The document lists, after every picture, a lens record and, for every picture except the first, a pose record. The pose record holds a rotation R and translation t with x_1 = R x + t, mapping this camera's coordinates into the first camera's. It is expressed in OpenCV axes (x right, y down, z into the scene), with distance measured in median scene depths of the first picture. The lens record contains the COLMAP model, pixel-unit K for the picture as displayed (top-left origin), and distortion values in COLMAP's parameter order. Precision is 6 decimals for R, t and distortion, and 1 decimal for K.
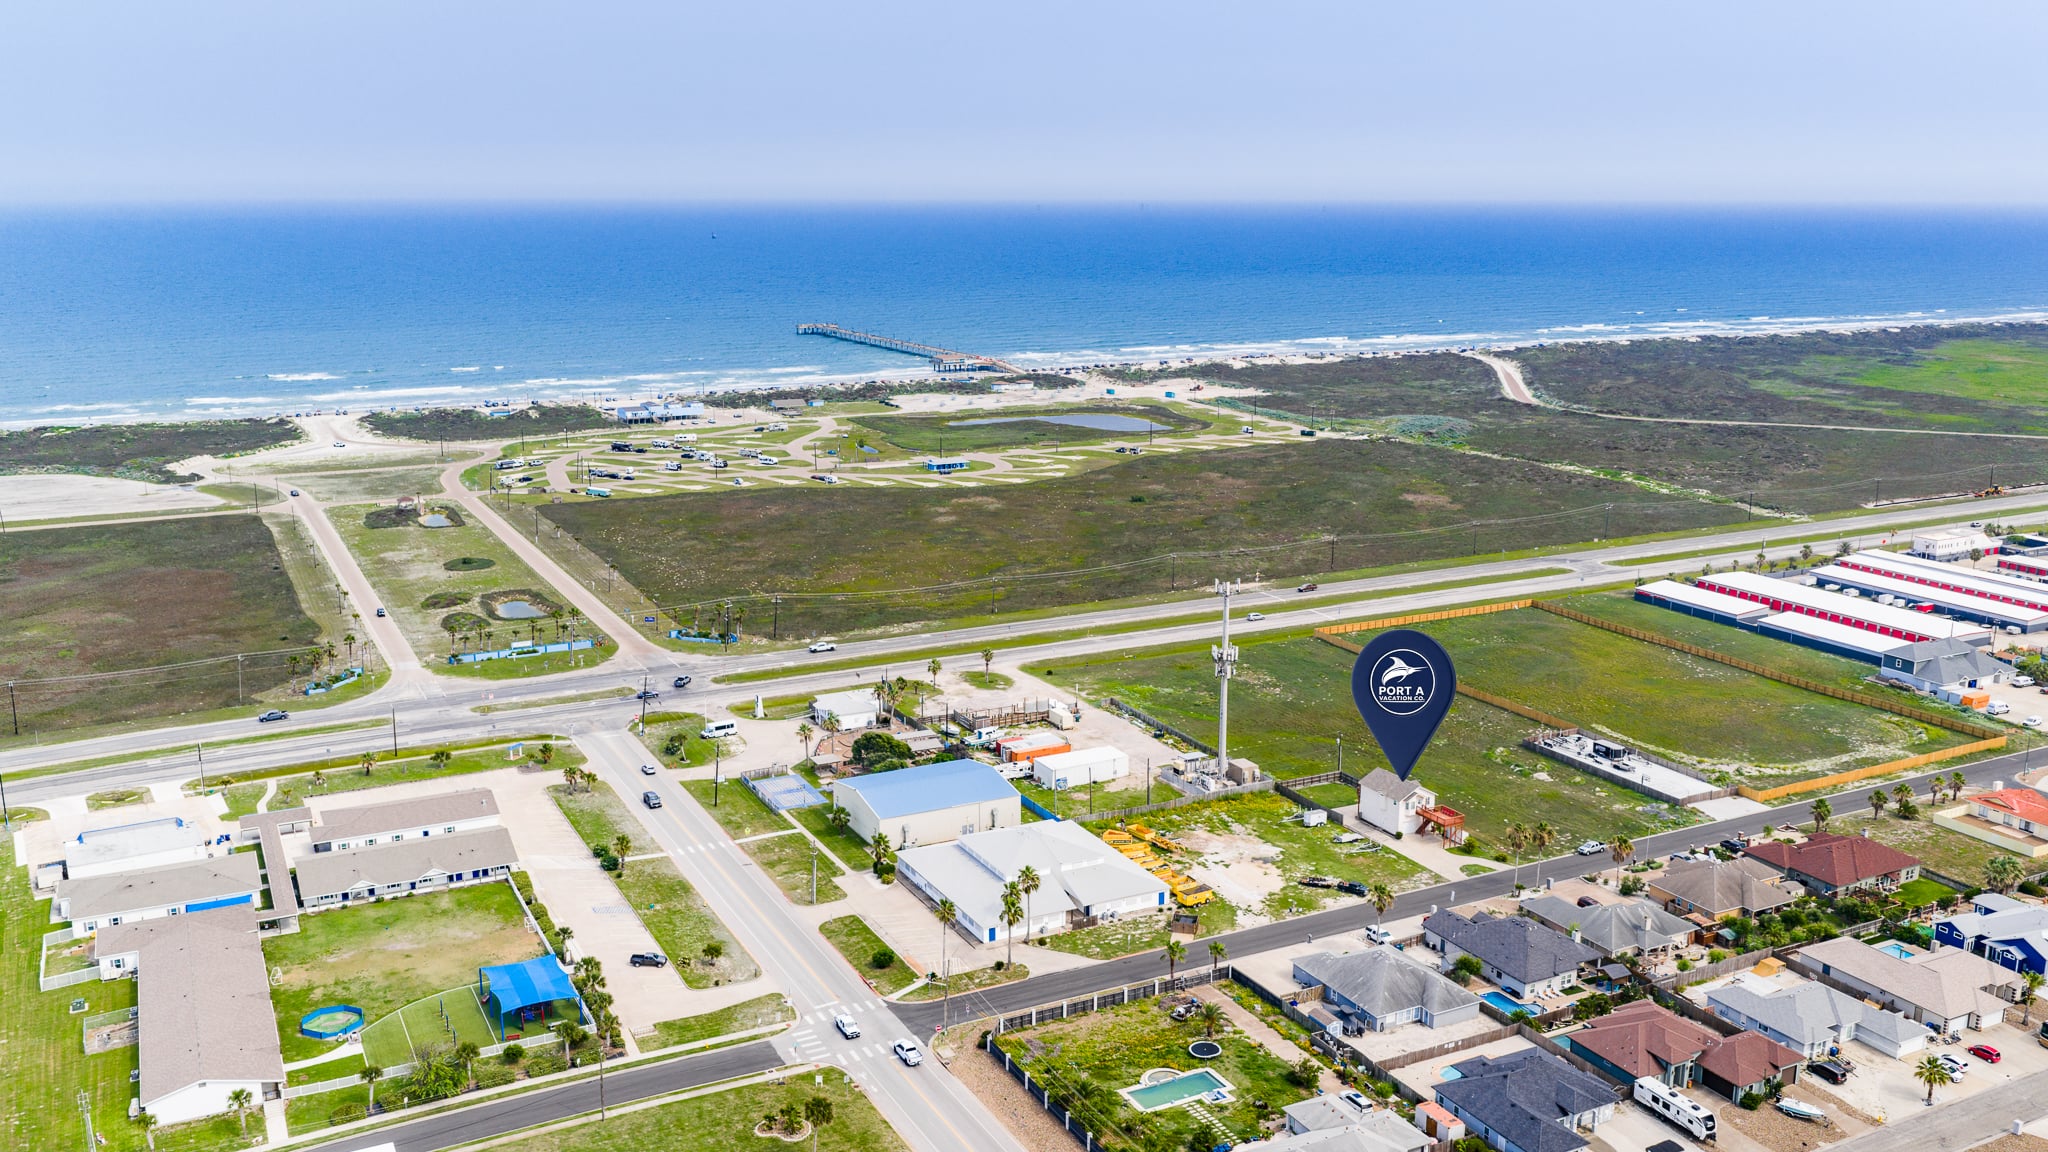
lens RADIAL K [[1722.6, 0, 1046.5], [0, 1722.6, 576.6], [0, 0, 1]] dist [0.029607, -0.066273]
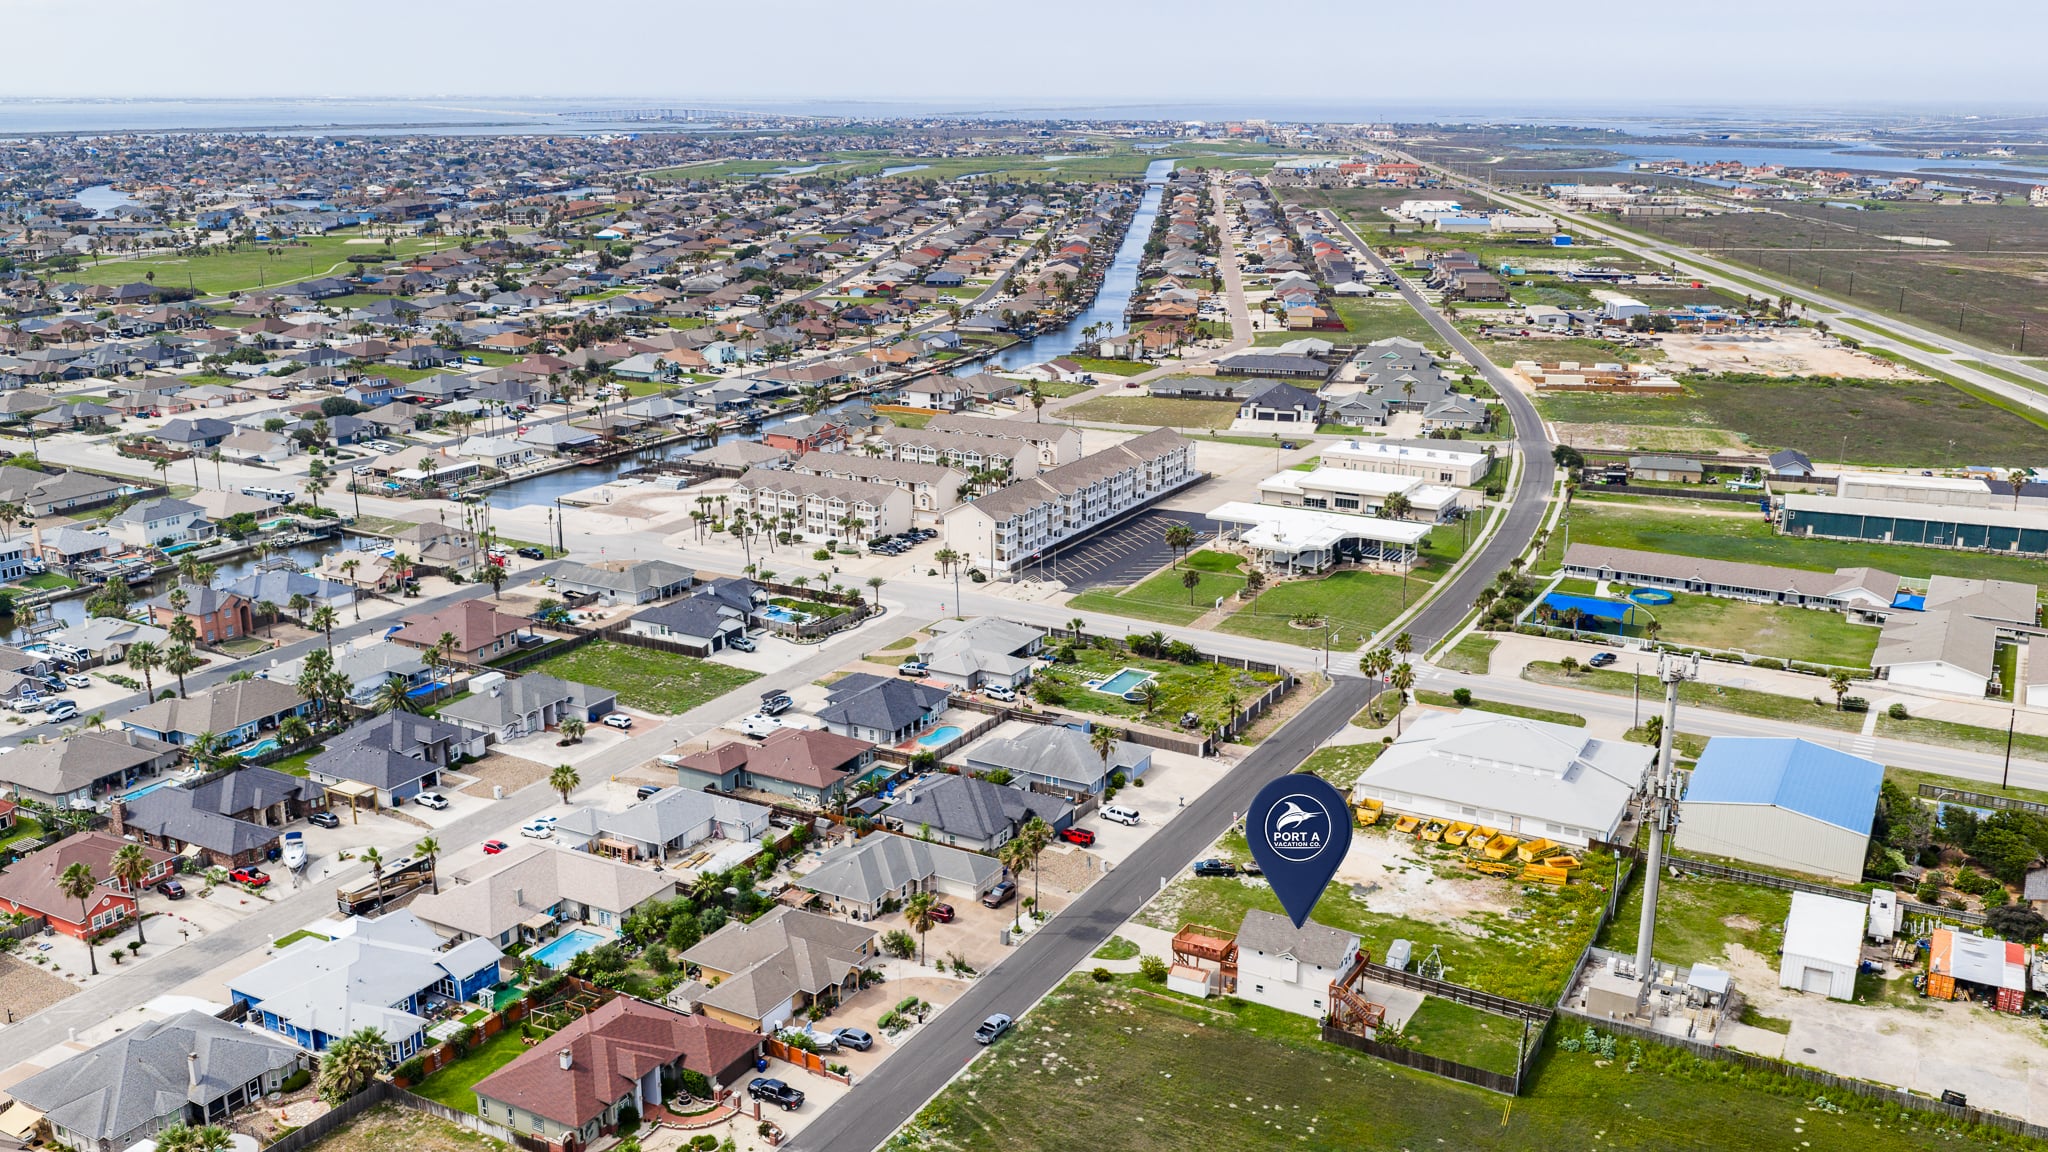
lens RADIAL K [[1769.5, 0, 1031.9], [0, 1769.5, 577.1], [0, 0, 1]] dist [0.034523, -0.085199]
pose [[-0.834520, 0.141604, -0.532470, 0.611423], [-0.126222, 0.891575, 0.434927, -0.253975], [0.536325, 0.430165, -0.726164, 1.388467]]
